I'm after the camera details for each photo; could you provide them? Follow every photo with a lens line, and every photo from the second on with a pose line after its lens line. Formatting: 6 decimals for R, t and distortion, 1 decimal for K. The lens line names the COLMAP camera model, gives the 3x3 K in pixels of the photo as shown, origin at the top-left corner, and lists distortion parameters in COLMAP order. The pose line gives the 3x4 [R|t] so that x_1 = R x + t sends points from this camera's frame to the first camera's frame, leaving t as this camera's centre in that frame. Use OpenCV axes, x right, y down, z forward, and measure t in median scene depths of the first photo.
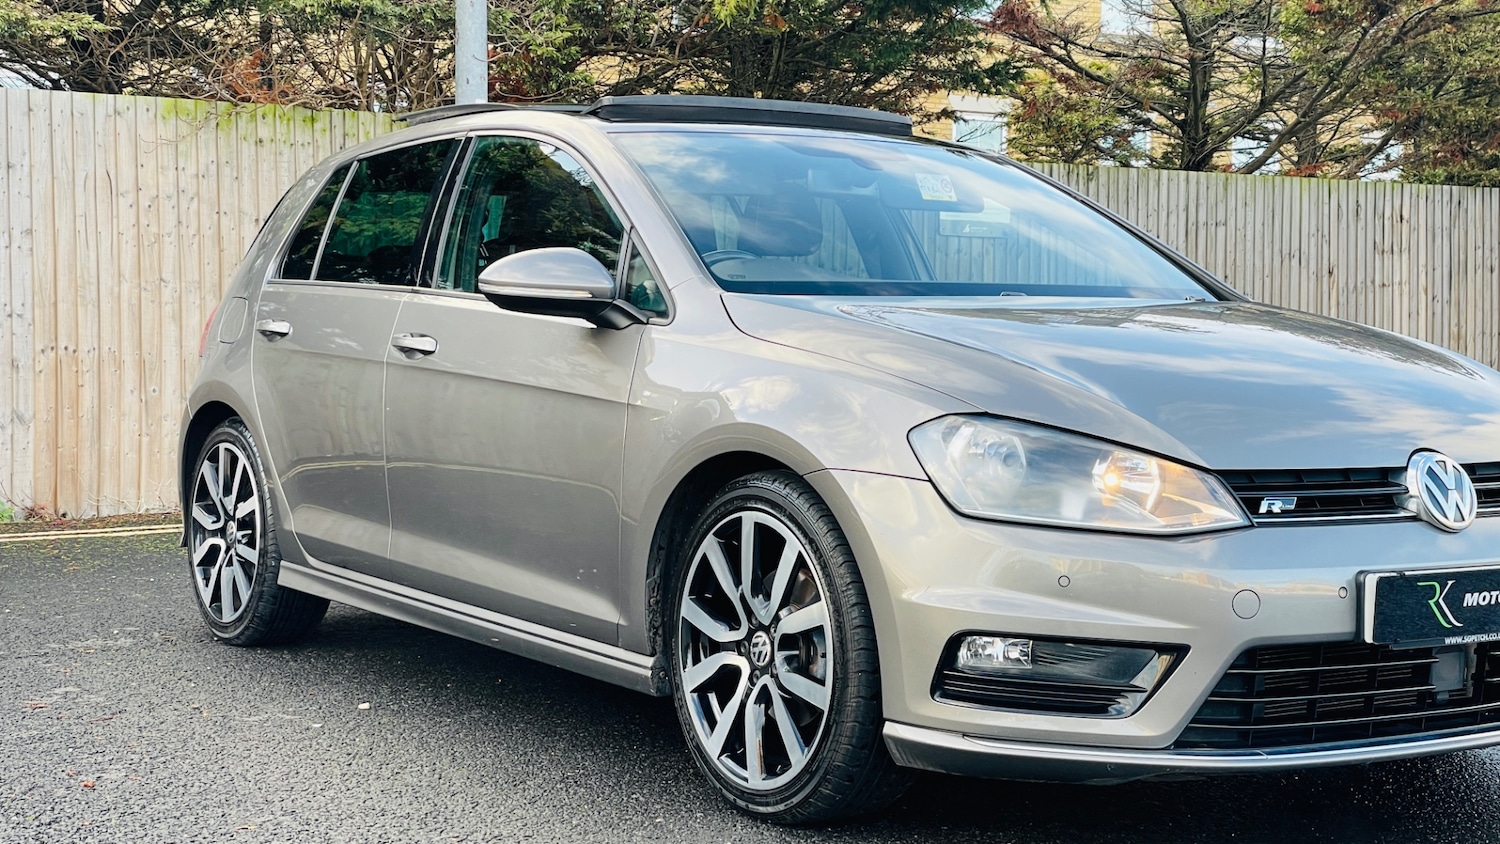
lens RADIAL K [[2235.4, 0, 746.9], [0, 2235.4, 443.7], [0, 0, 1]] dist [0.169944, -0.066156]
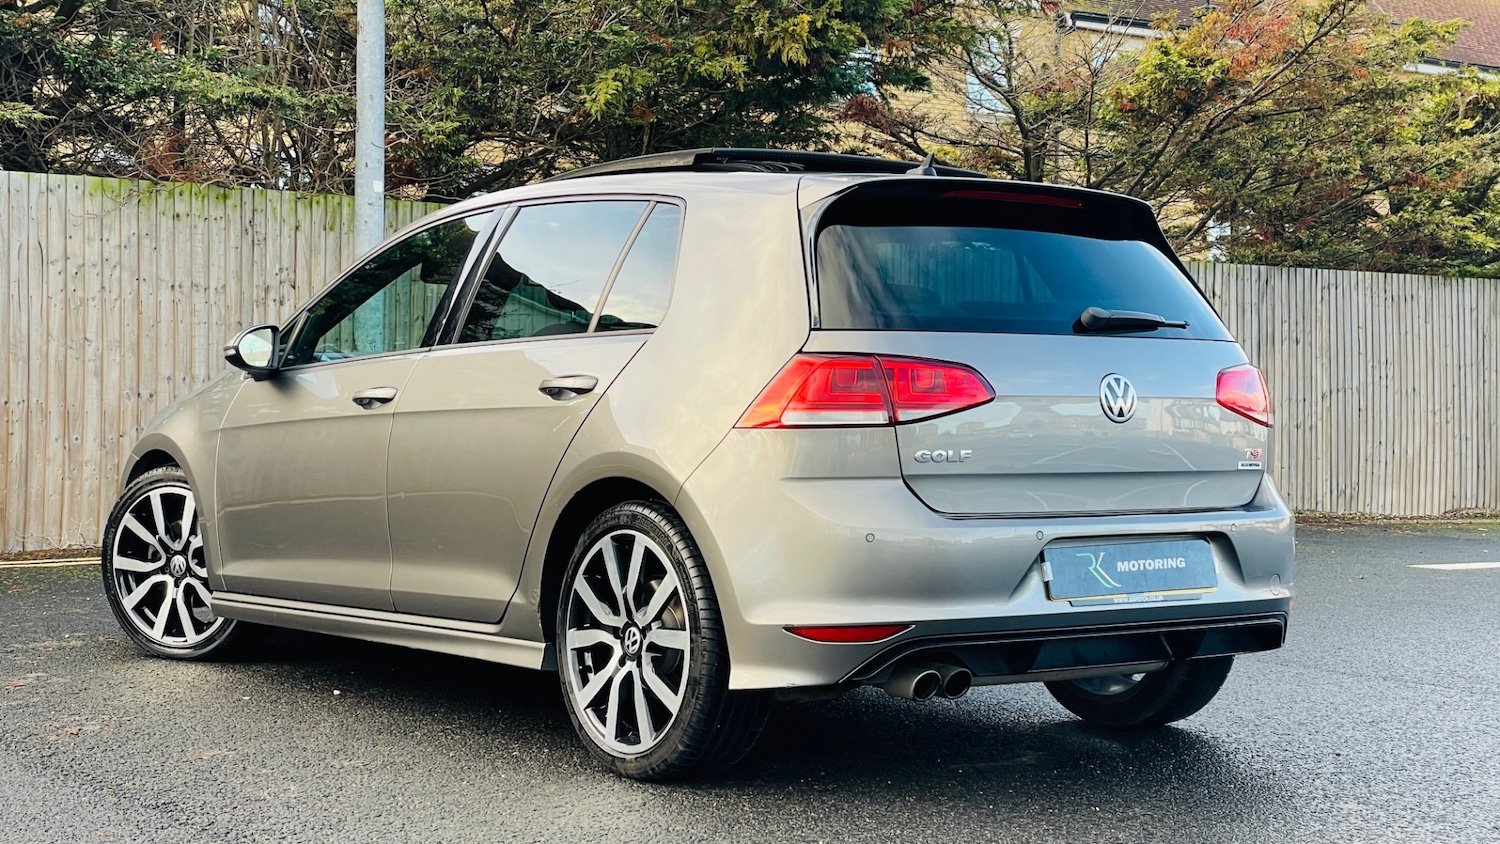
lens RADIAL K [[2233.7, 0, 740.4], [0, 2233.7, 418.6], [0, 0, 1]] dist [0.170476, -0.194707]
pose [[0.998877, 0.008095, 0.046673, 0.011074], [-0.006308, 0.999246, -0.038302, 0.007180], [-0.046948, 0.037964, 0.998176, -0.124197]]
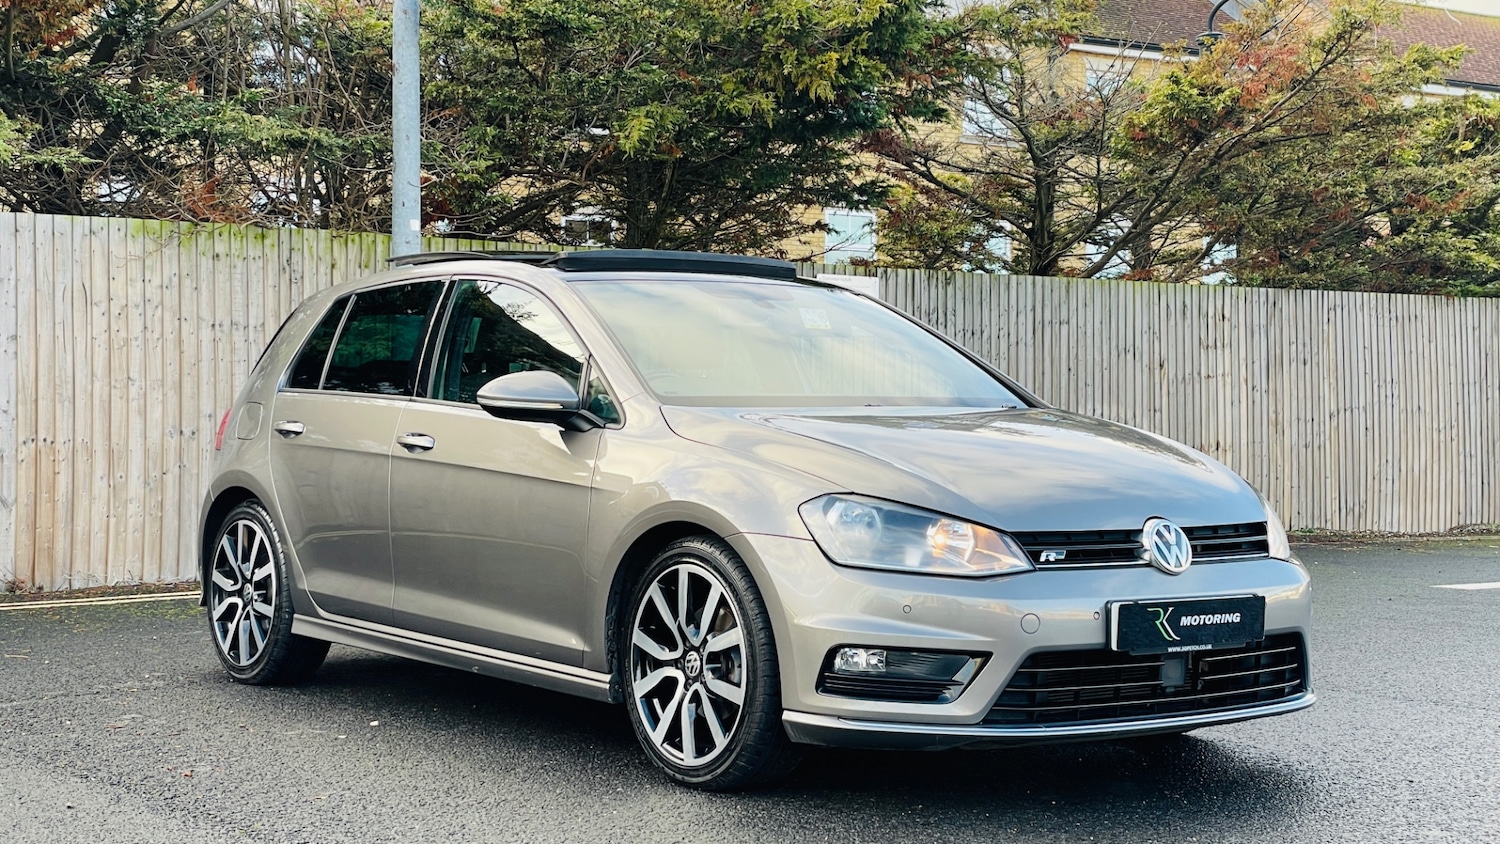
lens RADIAL K [[2229.3, 0, 750.0], [0, 2229.3, 422.0], [0, 0, 1]] dist [0.155875, -0.035715]
pose [[0.998379, -0.003264, 0.056814, -0.013284], [0.005819, 0.998976, -0.044861, 0.001560], [-0.056609, 0.045118, 0.997376, -0.140879]]
